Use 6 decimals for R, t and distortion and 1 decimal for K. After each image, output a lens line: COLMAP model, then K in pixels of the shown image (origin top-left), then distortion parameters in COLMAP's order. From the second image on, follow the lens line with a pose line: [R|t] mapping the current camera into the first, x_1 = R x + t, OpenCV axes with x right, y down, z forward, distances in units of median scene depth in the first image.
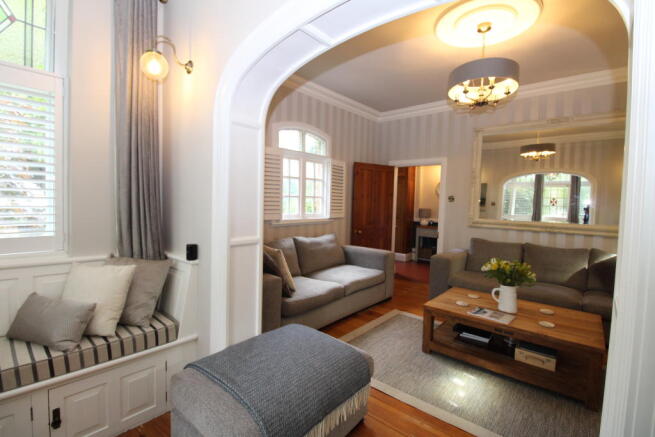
lens RADIAL K [[306.9, 0, 325.8], [0, 306.9, 215.3], [0, 0, 1]] dist [-0.004907, -0.001624]
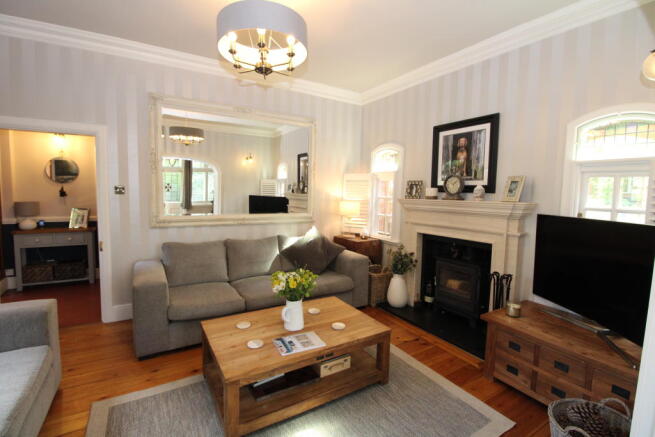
lens RADIAL K [[306.9, 0, 328.7], [0, 306.9, 214.6], [0, 0, 1]] dist [-0.004907, -0.001624]
pose [[0.313604, -0.097423, 0.944543, -0.128669], [0.032929, 0.995240, 0.091719, -0.064338], [-0.948983, 0.002340, 0.315319, 0.472030]]
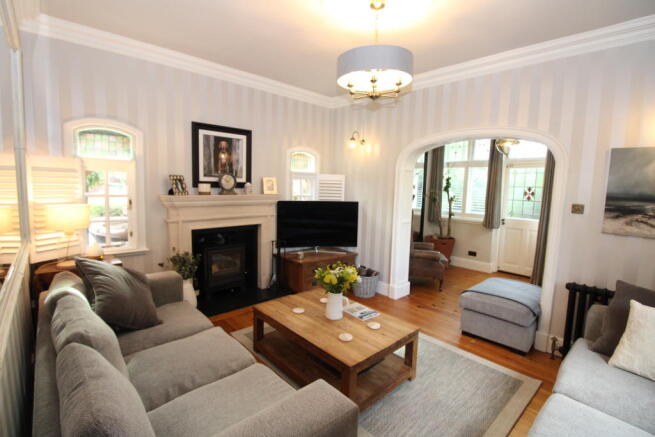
lens RADIAL K [[306.9, 0, 324.0], [0, 306.9, 217.8], [0, 0, 1]] dist [-0.004907, -0.001624]
pose [[-0.990001, -0.071294, 0.121719, 0.394320], [-0.051718, 0.986241, 0.157017, -0.118417], [-0.131238, 0.149152, -0.980066, 1.446320]]
